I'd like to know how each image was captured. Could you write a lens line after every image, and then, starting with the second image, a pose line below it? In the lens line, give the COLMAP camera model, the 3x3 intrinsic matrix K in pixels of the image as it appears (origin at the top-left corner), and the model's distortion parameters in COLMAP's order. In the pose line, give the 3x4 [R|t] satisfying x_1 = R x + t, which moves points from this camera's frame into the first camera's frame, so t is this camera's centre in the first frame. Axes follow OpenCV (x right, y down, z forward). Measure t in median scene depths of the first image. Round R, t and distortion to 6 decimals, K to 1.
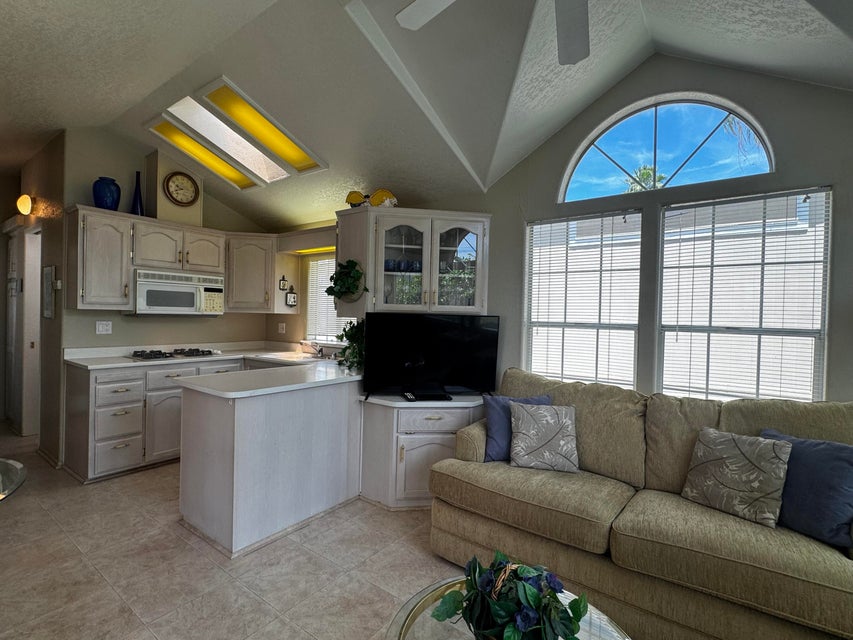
lens RADIAL K [[415.8, 0, 426.5], [0, 415.8, 320.0], [0, 0, 1]] dist [-0.002402, -0.000450]
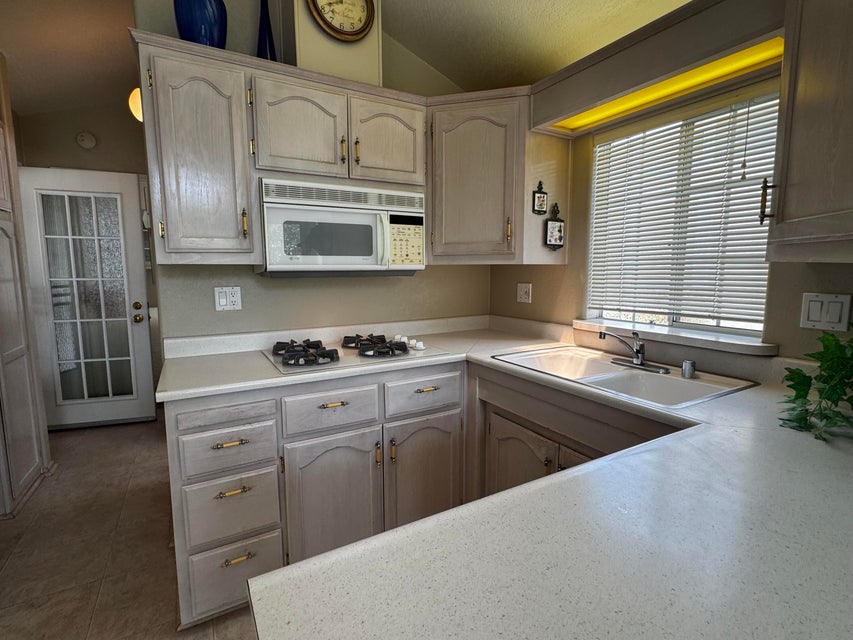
lens RADIAL K [[415.8, 0, 426.5], [0, 415.8, 320.0], [0, 0, 1]] dist [-0.002402, -0.000450]
pose [[0.911883, 0.024842, -0.409699, -0.308679], [0.020439, 0.994180, 0.105772, -0.005710], [0.409942, -0.104825, 0.906068, 0.593850]]
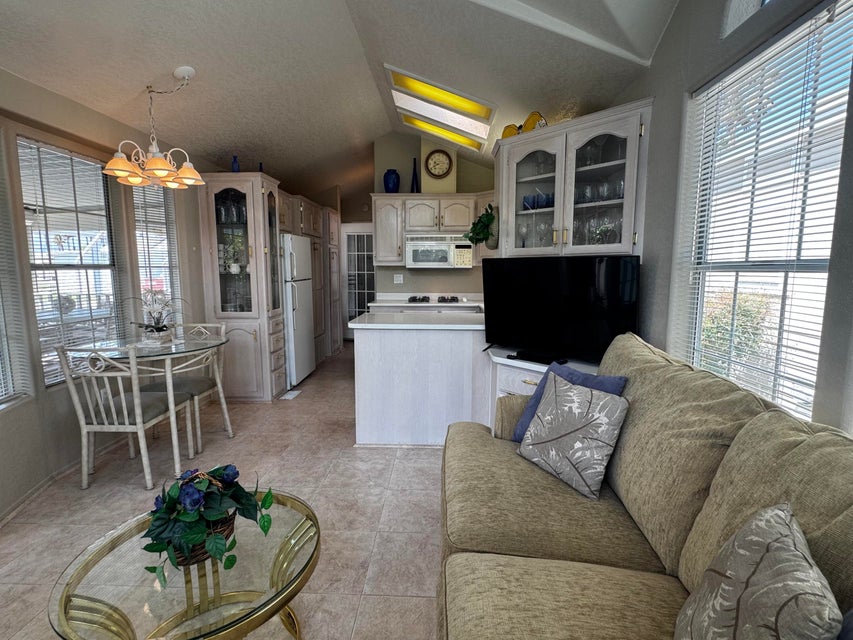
lens RADIAL K [[415.8, 0, 426.5], [0, 415.8, 320.0], [0, 0, 1]] dist [-0.002402, -0.000450]
pose [[0.558634, 0.076881, -0.825843, 0.440474], [0.003894, 0.995441, 0.095304, 0.022728], [0.829405, -0.056456, 0.555788, 0.278039]]
